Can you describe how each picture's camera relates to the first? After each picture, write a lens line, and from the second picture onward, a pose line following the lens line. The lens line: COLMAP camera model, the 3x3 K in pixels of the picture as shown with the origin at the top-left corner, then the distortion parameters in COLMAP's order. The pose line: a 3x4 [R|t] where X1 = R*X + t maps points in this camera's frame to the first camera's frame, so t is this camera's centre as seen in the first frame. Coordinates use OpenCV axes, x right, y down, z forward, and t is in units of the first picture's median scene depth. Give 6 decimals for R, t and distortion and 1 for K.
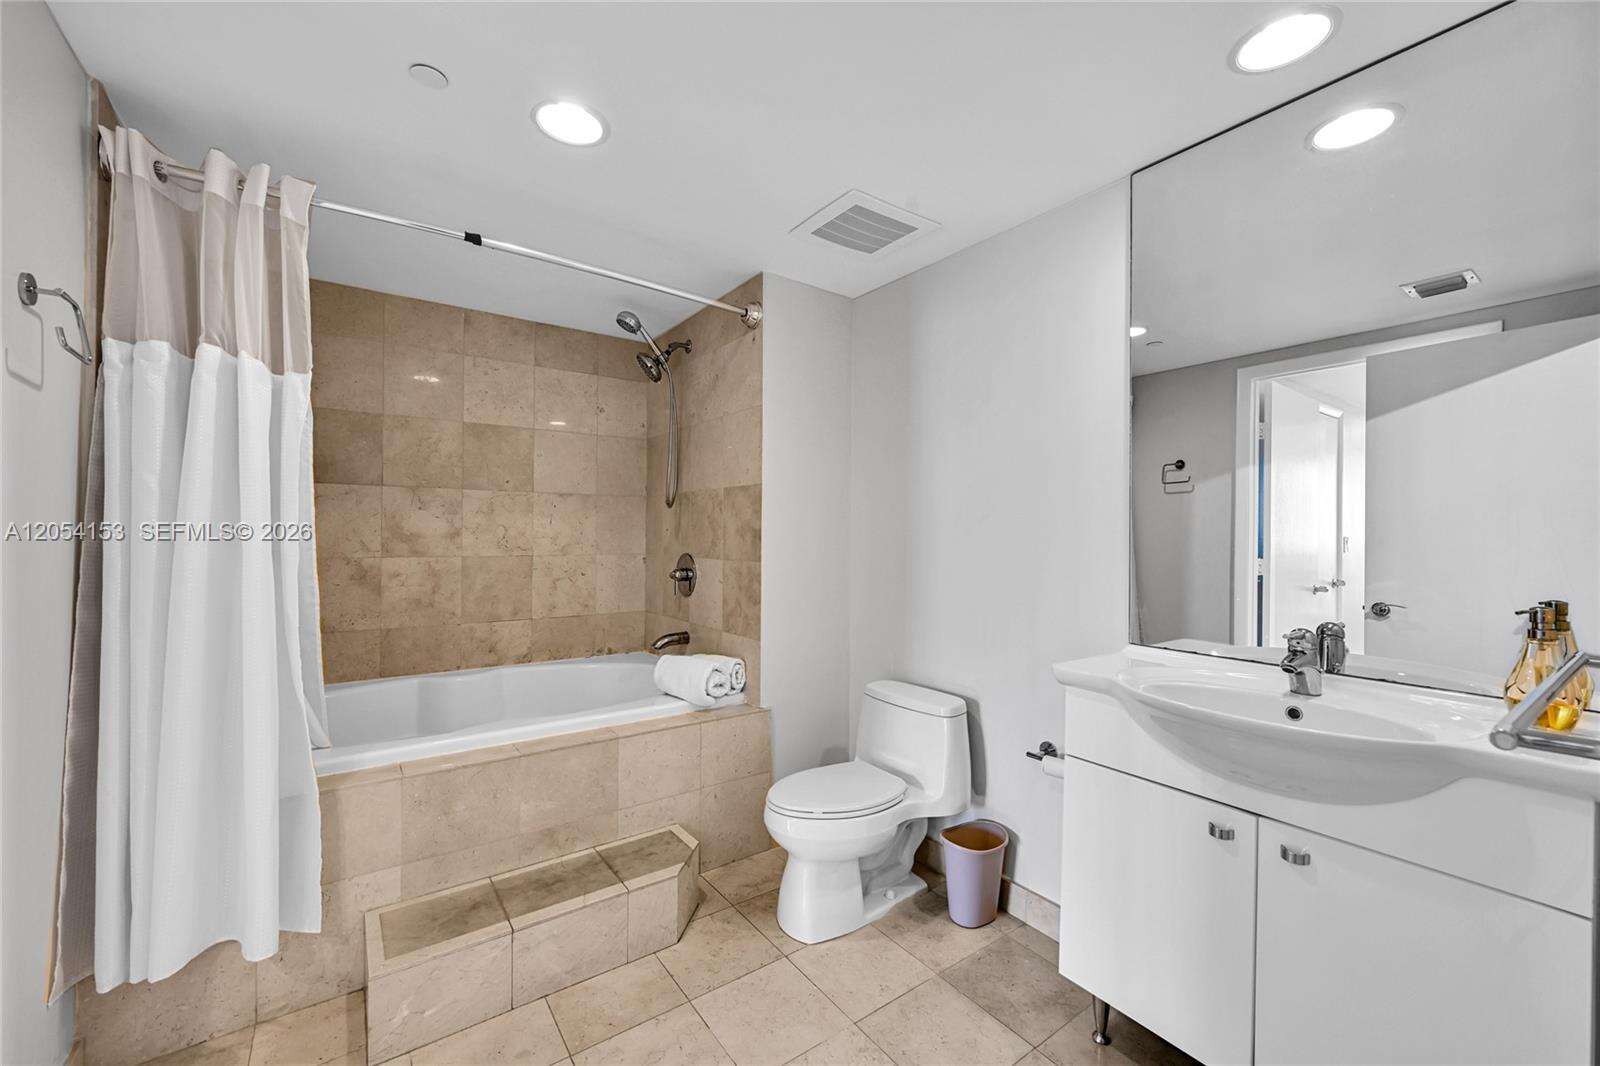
lens RADIAL K [[631.2, 0, 794.7], [0, 631.2, 530.3], [0, 0, 1]] dist [-0.000670, -0.000191]
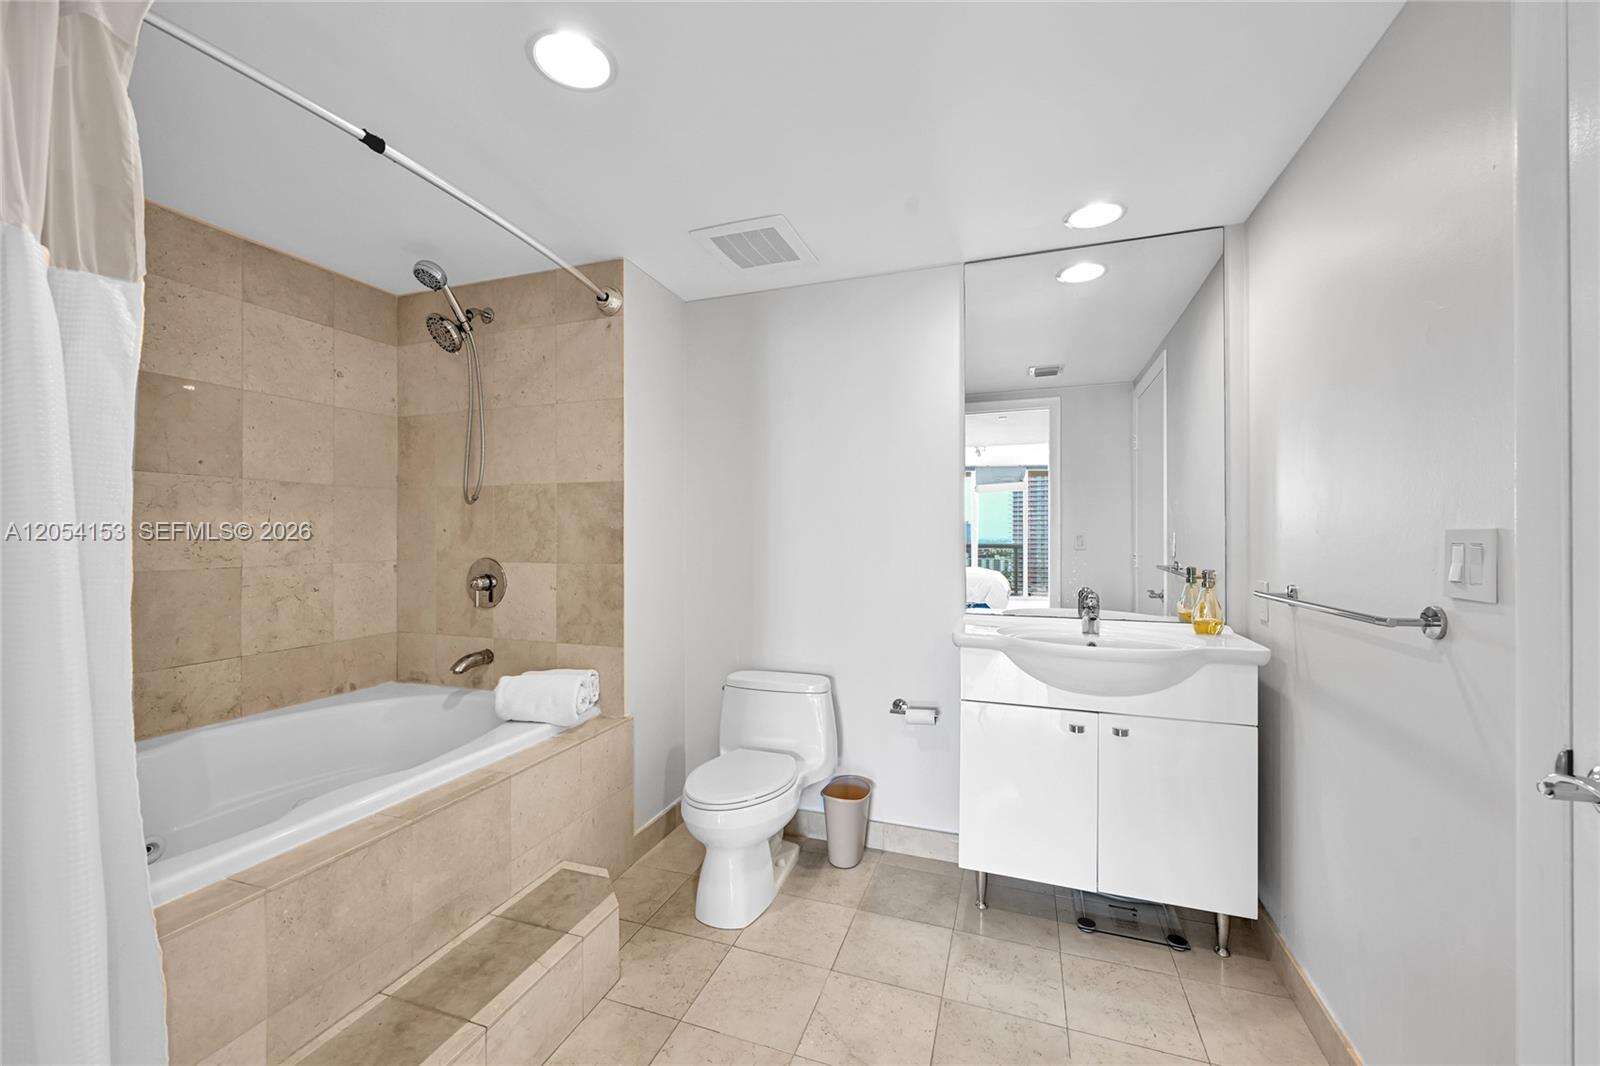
lens RADIAL K [[631.2, 0, 794.7], [0, 631.2, 530.3], [0, 0, 1]] dist [-0.000670, -0.000191]
pose [[0.821407, -0.004736, 0.570323, -0.381519], [0.003695, 0.999989, 0.002982, -0.002061], [-0.570331, -0.000342, 0.821415, 0.074686]]
